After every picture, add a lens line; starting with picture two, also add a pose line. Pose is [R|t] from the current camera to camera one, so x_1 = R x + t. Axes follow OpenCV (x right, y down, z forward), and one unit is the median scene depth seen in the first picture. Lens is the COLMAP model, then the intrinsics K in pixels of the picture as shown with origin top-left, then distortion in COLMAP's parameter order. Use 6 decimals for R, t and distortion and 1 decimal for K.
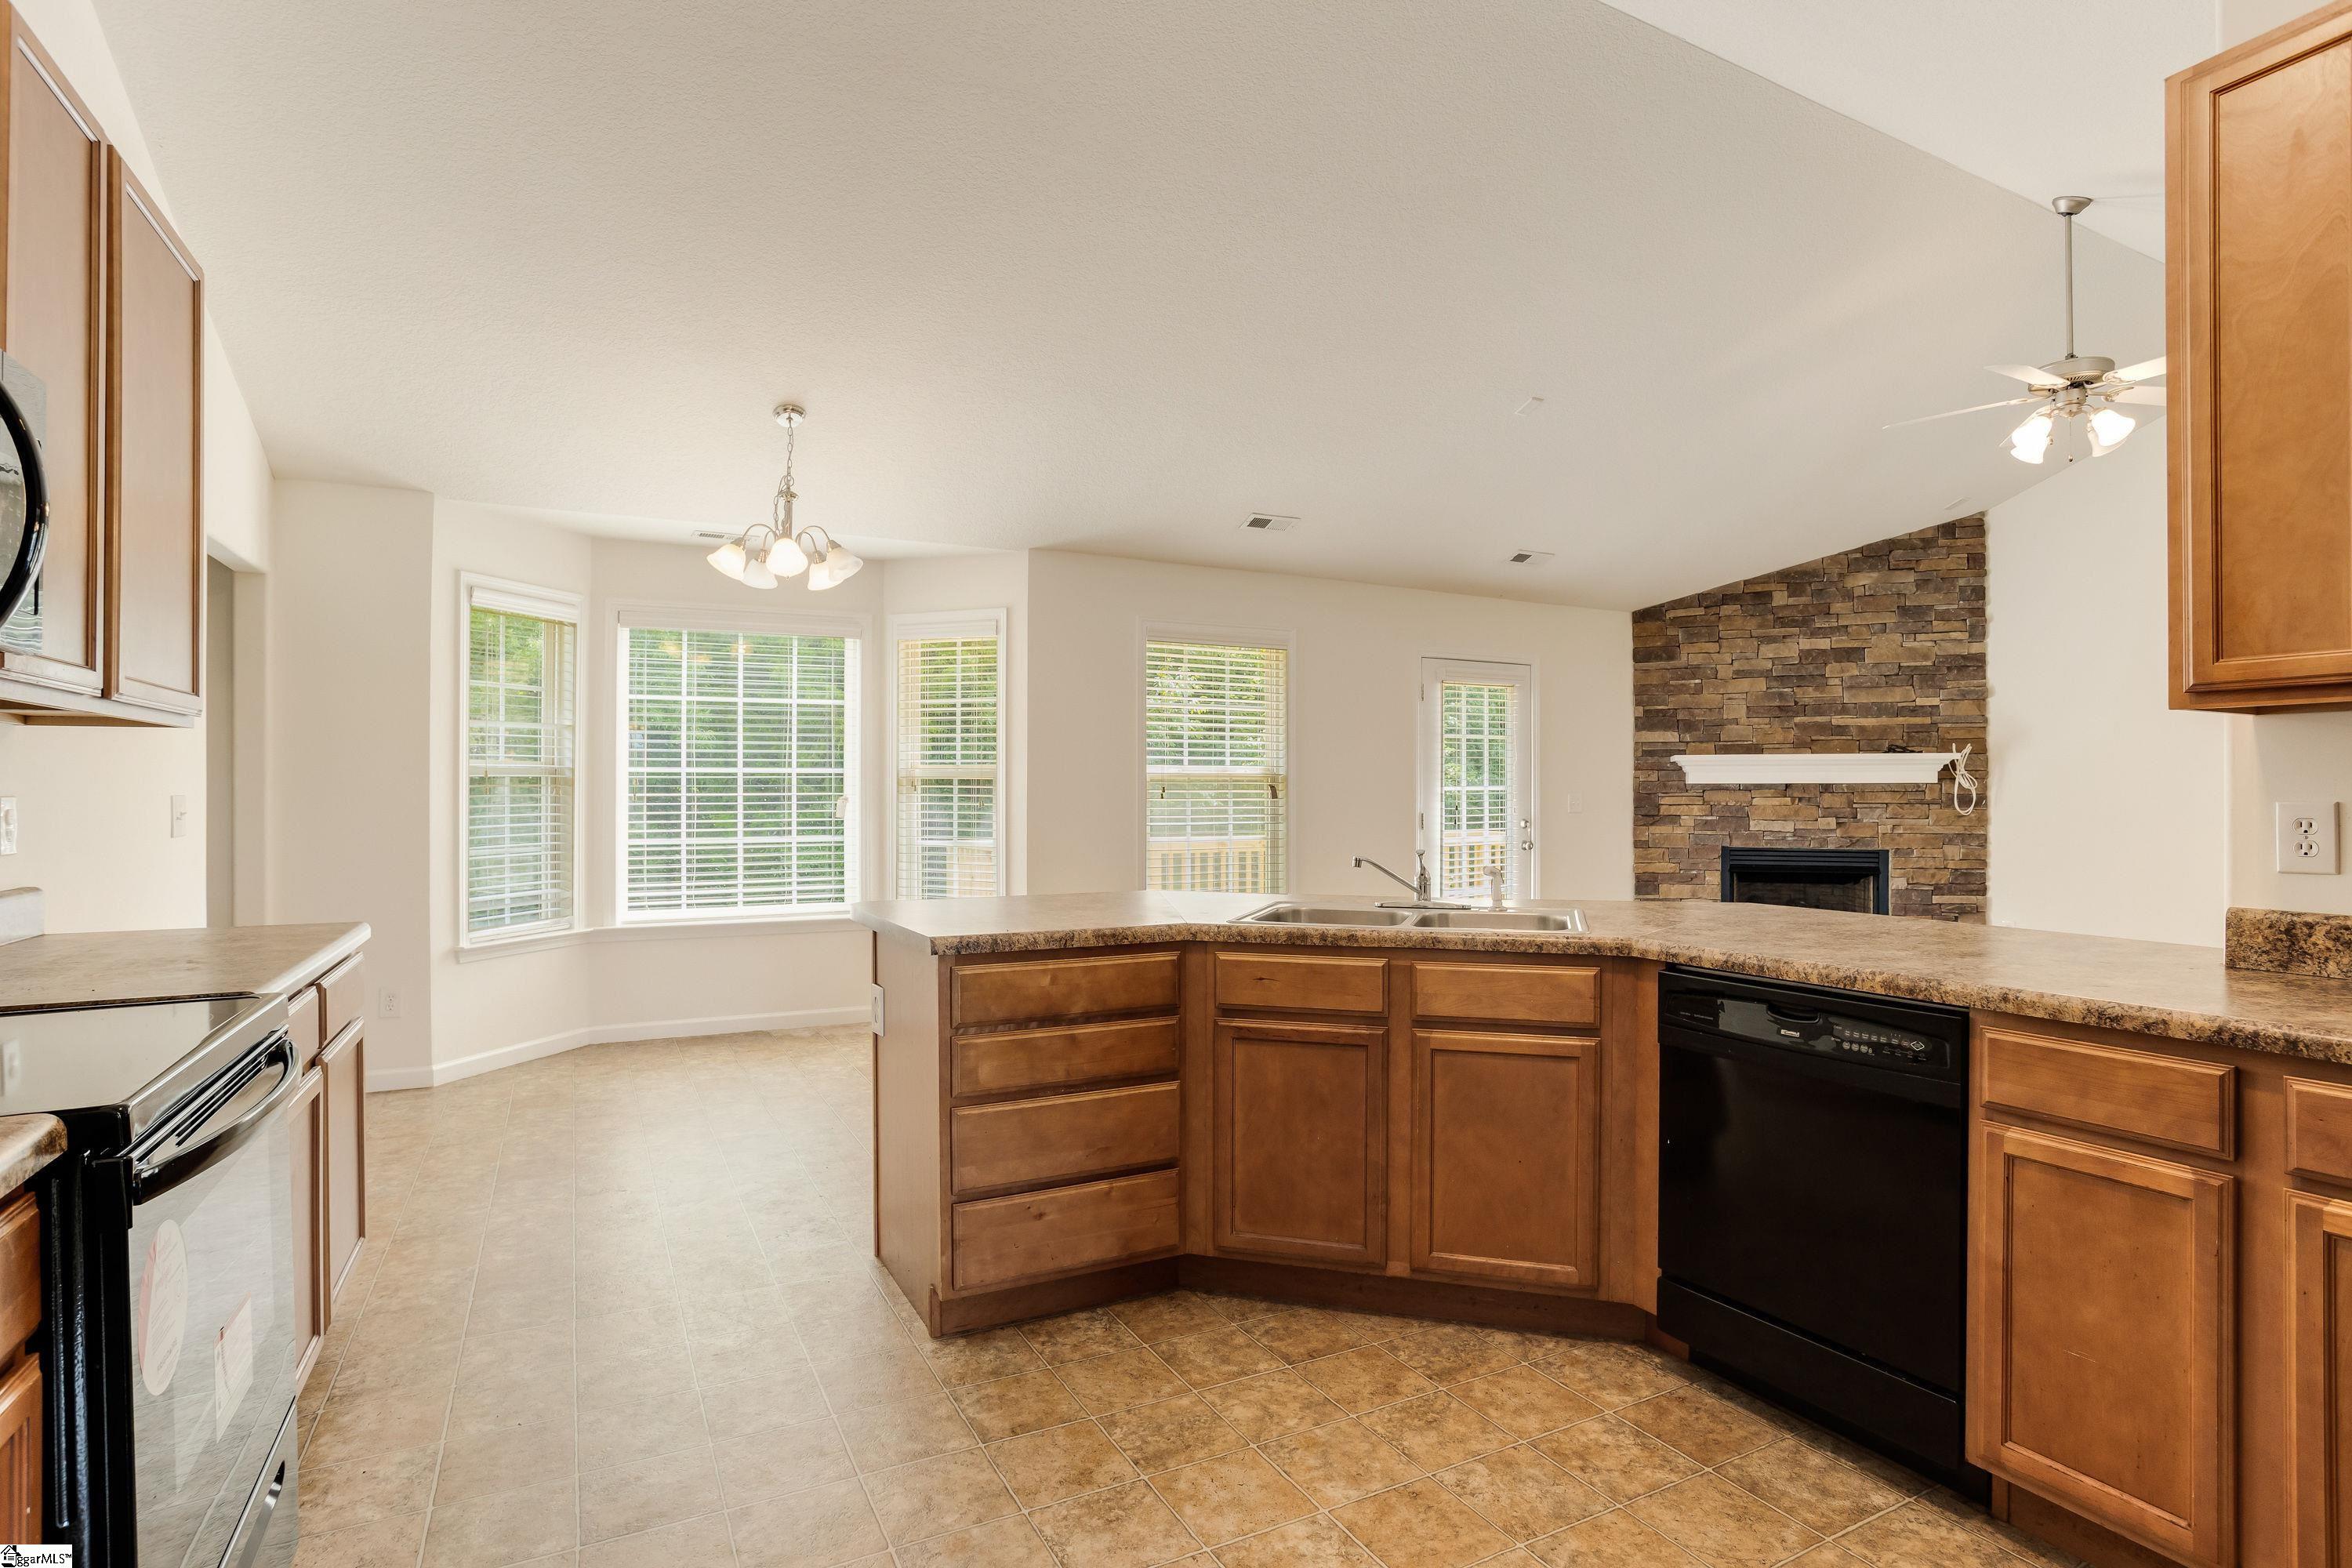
lens RADIAL K [[1167.6, 0, 1176.0], [0, 1167.6, 784.0], [0, 0, 1]] dist [-0.056715, 0.038166]
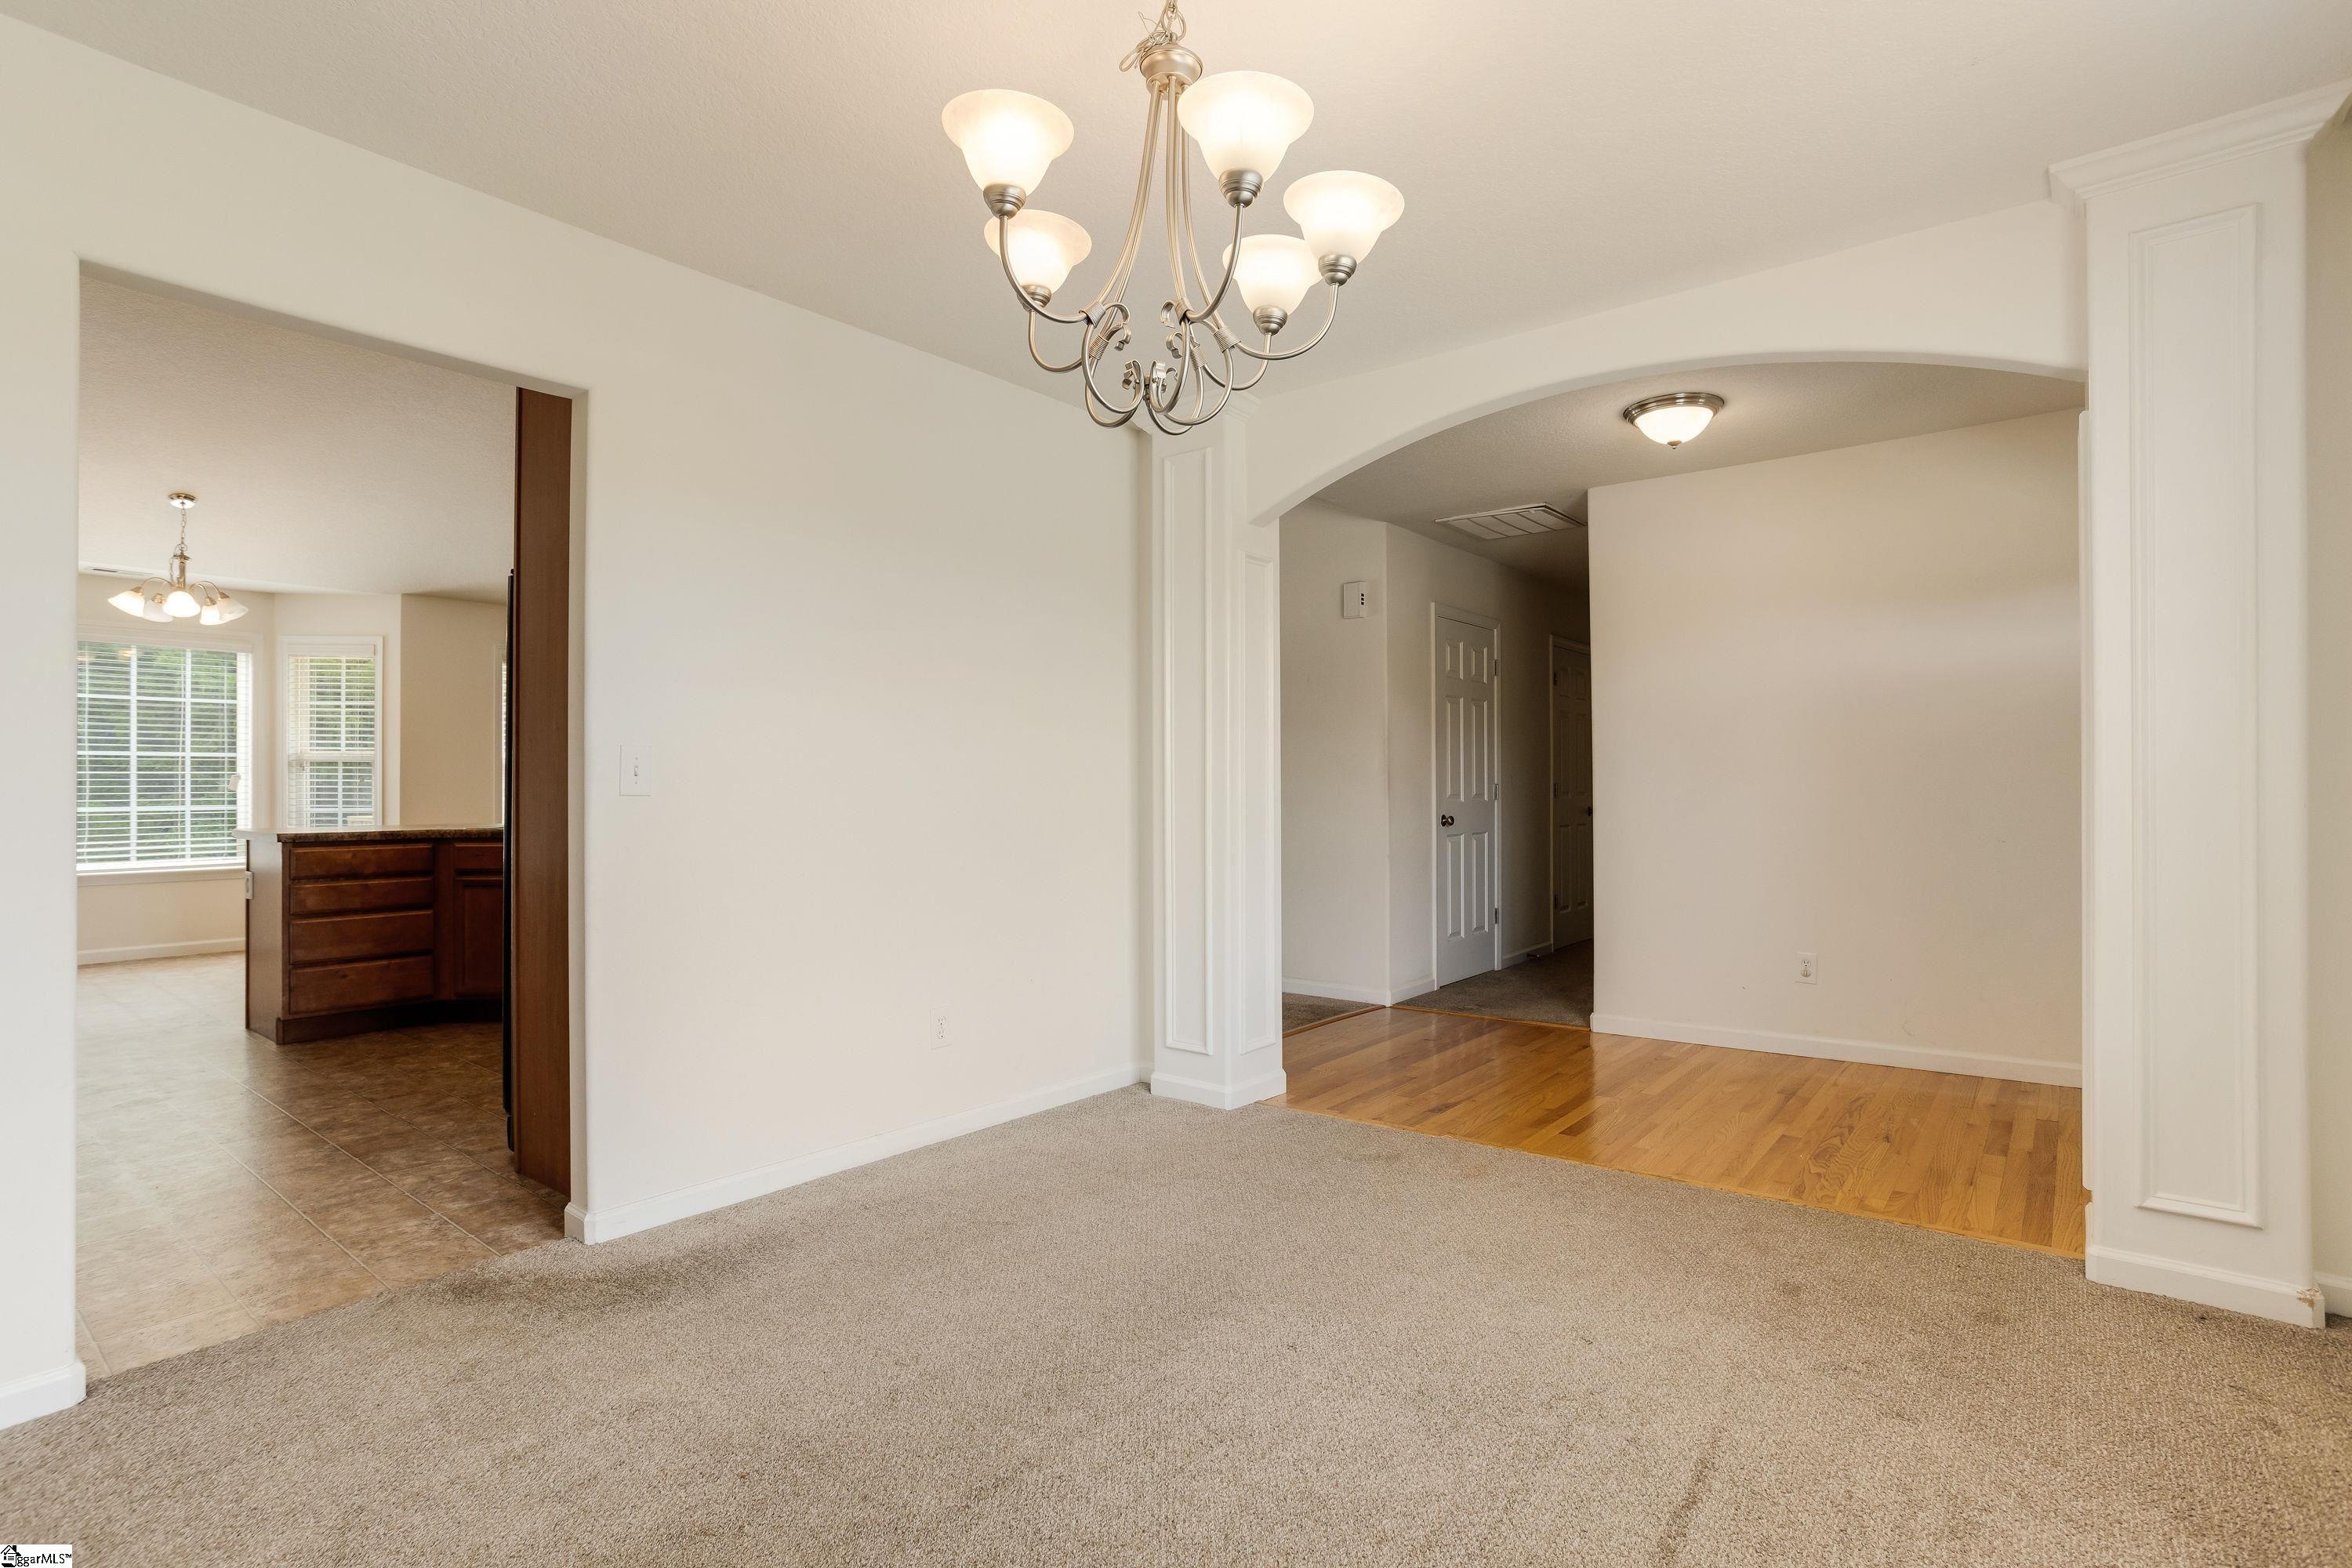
lens RADIAL K [[1167.6, 0, 1176.0], [0, 1167.6, 784.0], [0, 0, 1]] dist [-0.056715, 0.038166]
pose [[0.922503, 0.000769, 0.385990, 0.246903], [-0.001268, 0.999999, 0.001038, 0.024463], [-0.385989, -0.001447, 0.922502, -0.759751]]
